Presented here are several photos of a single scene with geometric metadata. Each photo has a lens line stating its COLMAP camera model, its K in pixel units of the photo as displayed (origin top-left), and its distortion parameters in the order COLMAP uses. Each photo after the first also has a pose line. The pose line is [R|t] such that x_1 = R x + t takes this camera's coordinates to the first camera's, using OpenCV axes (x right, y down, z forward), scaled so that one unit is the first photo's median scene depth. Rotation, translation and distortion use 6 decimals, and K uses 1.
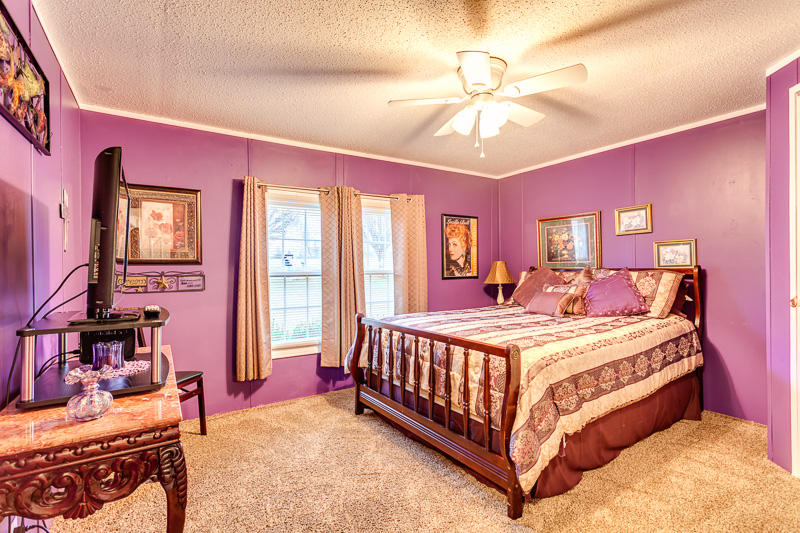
lens RADIAL K [[378.9, 0, 400.0], [0, 378.9, 266.5], [0, 0, 1]] dist [0.002622, 0.001134]
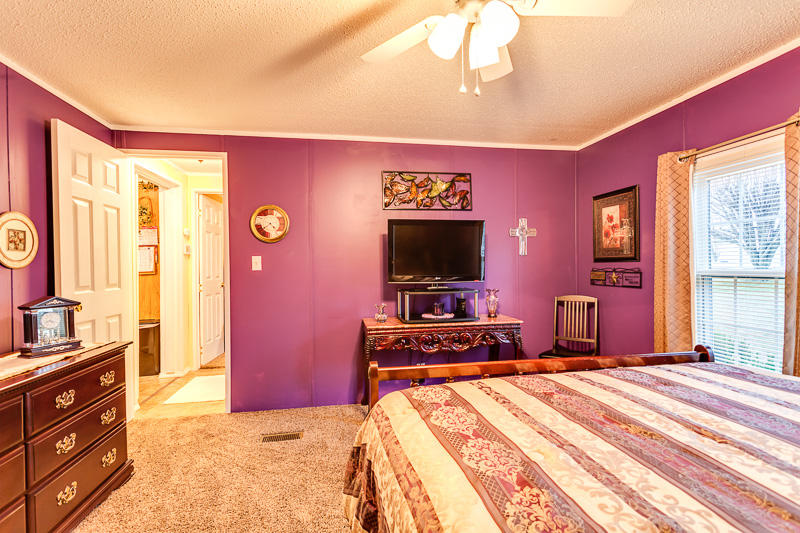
lens RADIAL K [[378.9, 0, 400.0], [0, 378.9, 266.5], [0, 0, 1]] dist [0.002622, 0.001134]
pose [[-0.389077, 0.006715, -0.921181, 0.621885], [0.002034, 0.999977, 0.006430, 0.001146], [0.921203, 0.000628, -0.389082, 0.829506]]
